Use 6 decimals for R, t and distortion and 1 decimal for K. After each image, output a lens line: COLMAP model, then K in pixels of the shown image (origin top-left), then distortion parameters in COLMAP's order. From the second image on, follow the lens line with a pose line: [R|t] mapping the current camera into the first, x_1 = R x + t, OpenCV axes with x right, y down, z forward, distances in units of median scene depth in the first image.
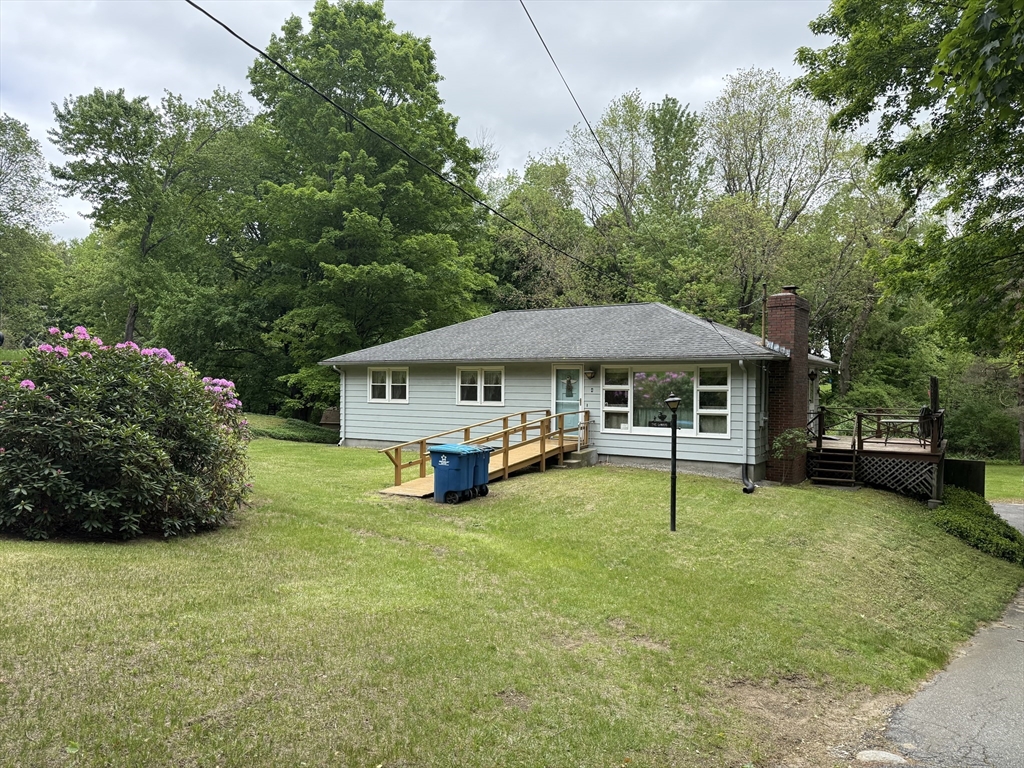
lens RADIAL K [[724.3, 0, 512.5], [0, 724.3, 381.0], [0, 0, 1]] dist [0.063755, -0.073466]
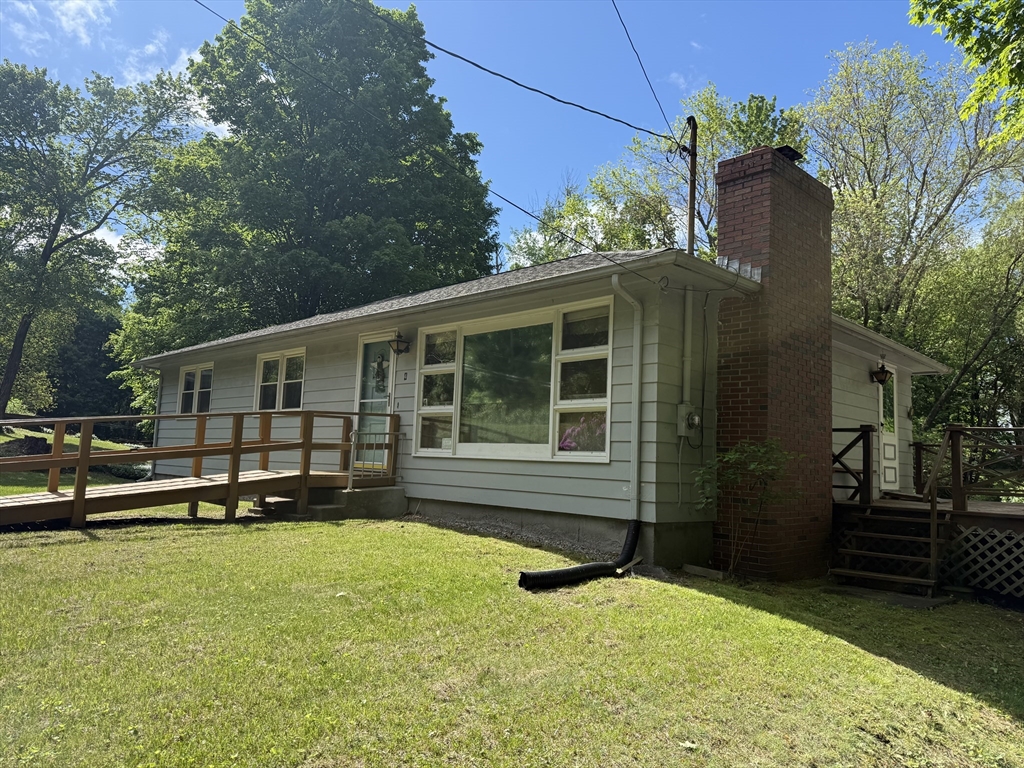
lens RADIAL K [[724.3, 0, 492.0], [0, 724.3, 369.4], [0, 0, 1]] dist [0.063755, -0.073466]
pose [[0.976218, 0.005983, -0.216708, 0.304316], [-0.033266, 0.991914, -0.122471, 0.074513], [0.214223, 0.126767, 0.968524, 0.519148]]
